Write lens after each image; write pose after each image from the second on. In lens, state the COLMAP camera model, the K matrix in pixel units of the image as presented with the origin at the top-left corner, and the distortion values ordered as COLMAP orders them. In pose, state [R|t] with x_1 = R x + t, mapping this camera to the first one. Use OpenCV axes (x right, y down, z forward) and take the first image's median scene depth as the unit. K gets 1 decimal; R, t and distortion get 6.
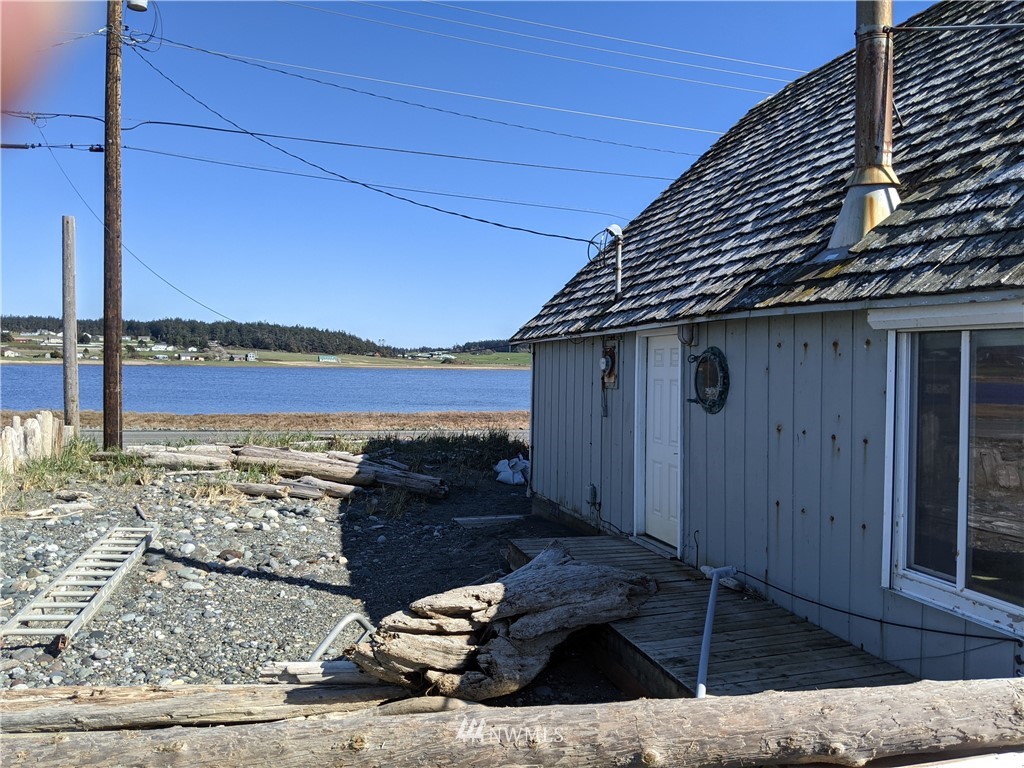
lens RADIAL K [[800.7, 0, 542.8], [0, 800.7, 385.2], [0, 0, 1]] dist [0.070251, -0.147951]
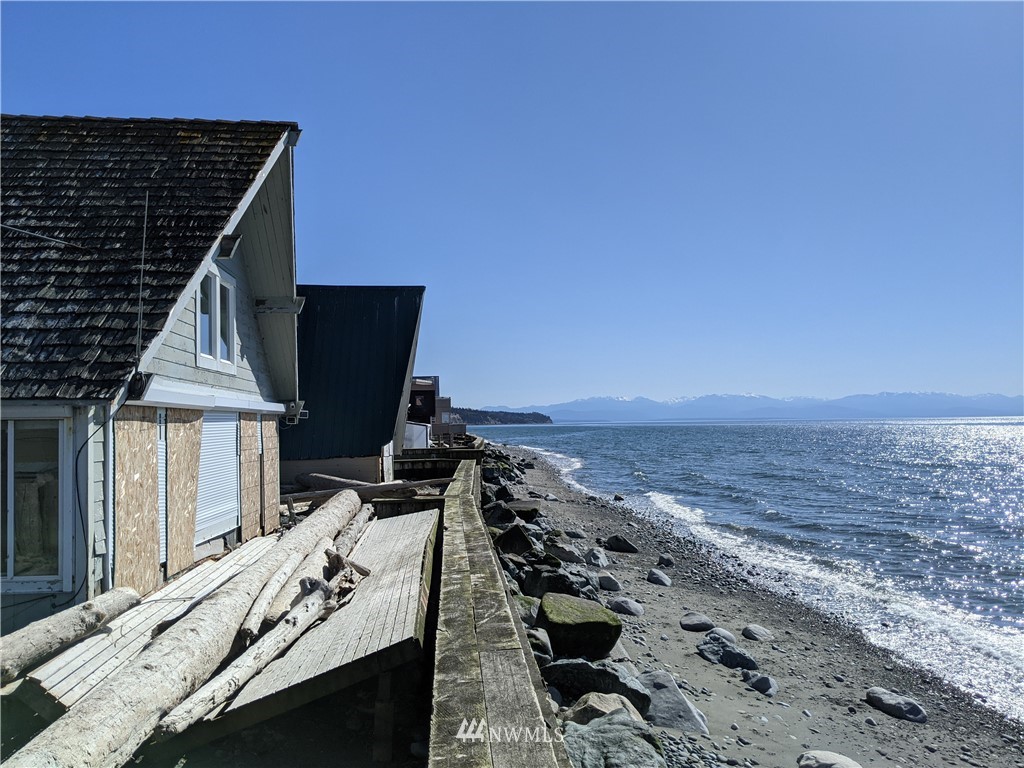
lens RADIAL K [[800.0, 0, 512.0], [0, 800.0, 384.0], [0, 0, 1]] dist [0.052412, -0.079107]
pose [[0.145696, 0.034533, 0.988727, -1.111106], [0.035487, 0.998565, -0.040106, -0.042497], [-0.988693, 0.040930, 0.144261, -0.304371]]
